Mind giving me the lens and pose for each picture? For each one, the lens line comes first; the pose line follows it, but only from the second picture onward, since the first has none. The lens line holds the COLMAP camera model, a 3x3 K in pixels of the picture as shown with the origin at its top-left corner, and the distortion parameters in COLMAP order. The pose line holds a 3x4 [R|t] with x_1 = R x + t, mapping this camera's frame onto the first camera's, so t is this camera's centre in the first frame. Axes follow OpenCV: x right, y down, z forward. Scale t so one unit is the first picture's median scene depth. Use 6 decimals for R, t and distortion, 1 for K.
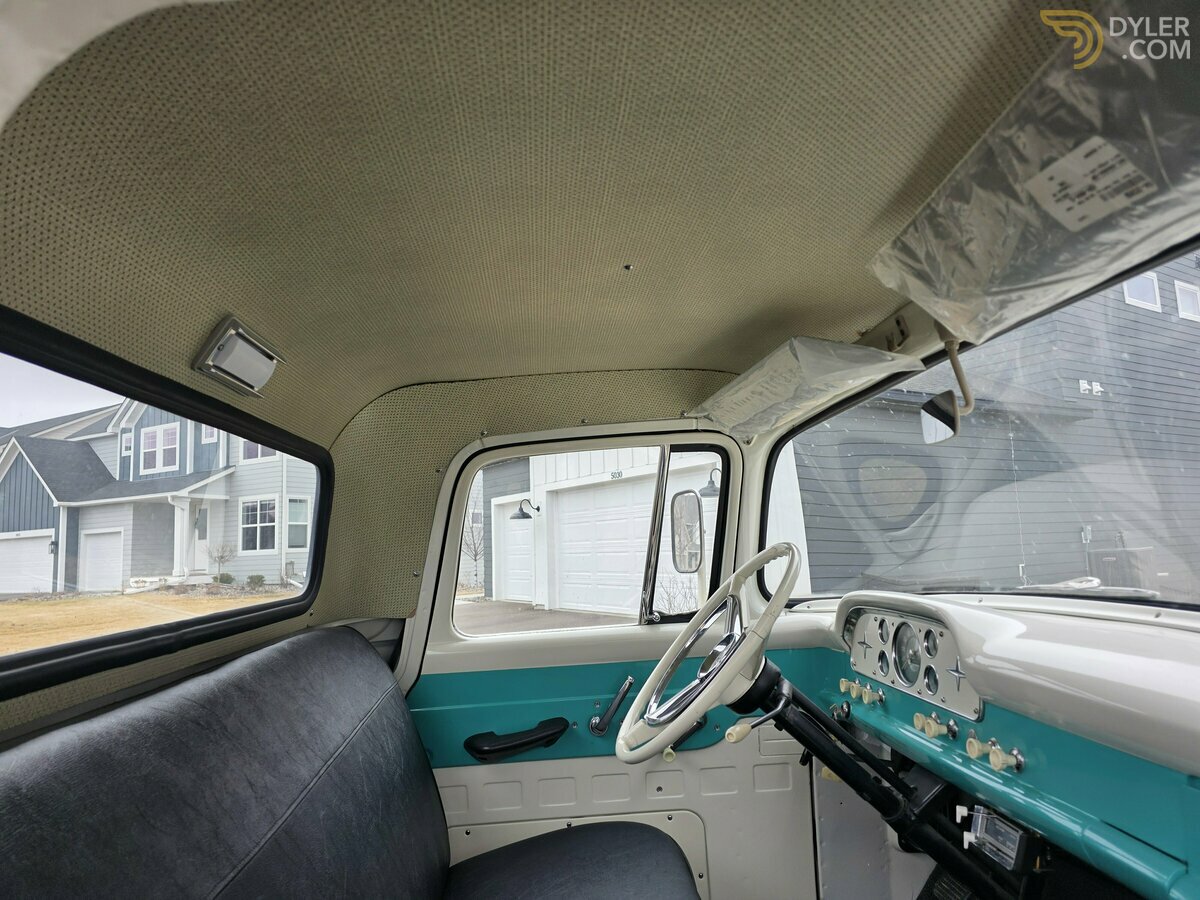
lens RADIAL K [[829.8, 0, 600.0], [0, 829.8, 450.0], [0, 0, 1]] dist [0.036655, -0.003086]
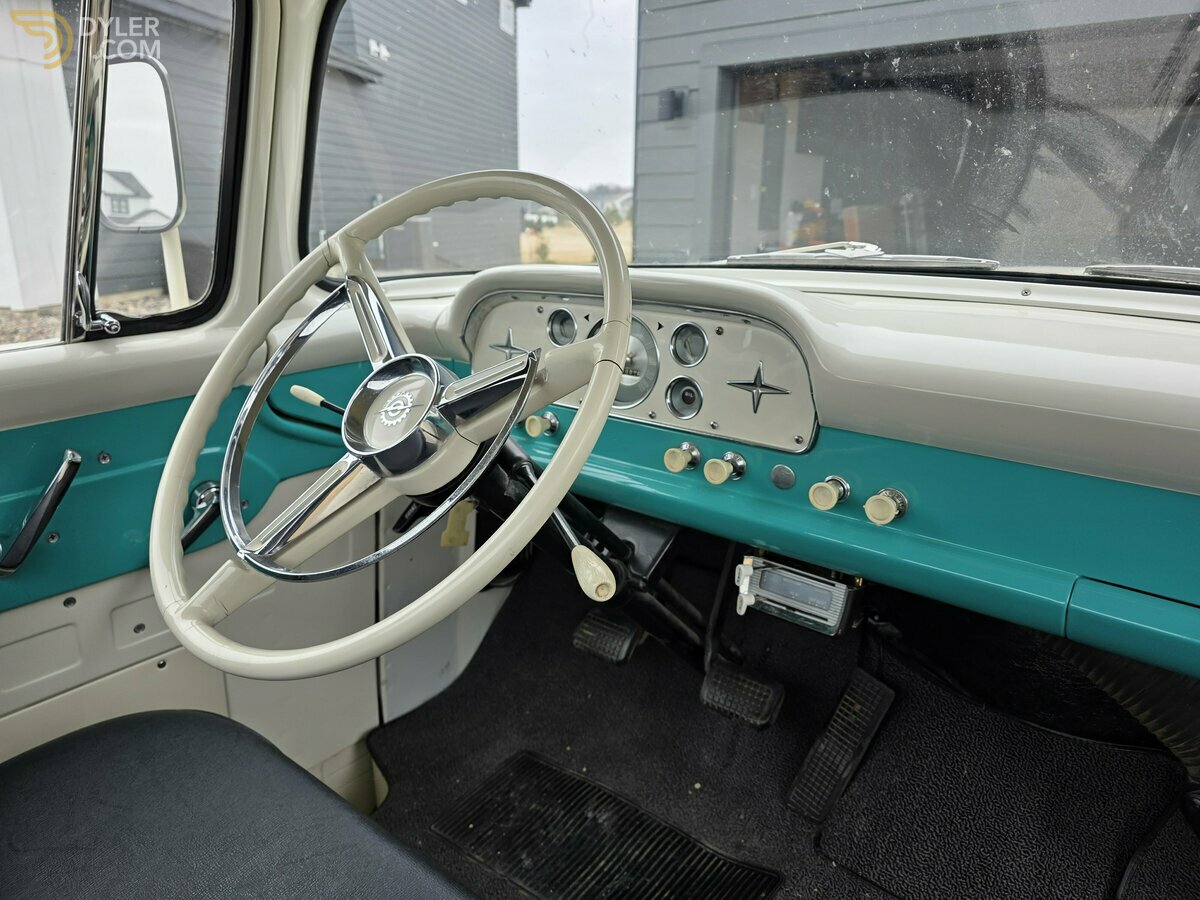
lens RADIAL K [[820.0, 0, 600.0], [0, 820.0, 450.0], [0, 0, 1]] dist [0.001174, -0.001157]
pose [[0.668354, -0.173217, 0.723394, -0.111522], [-0.117760, 0.935605, 0.332831, 0.087916], [-0.734463, -0.307636, 0.604917, 0.545347]]
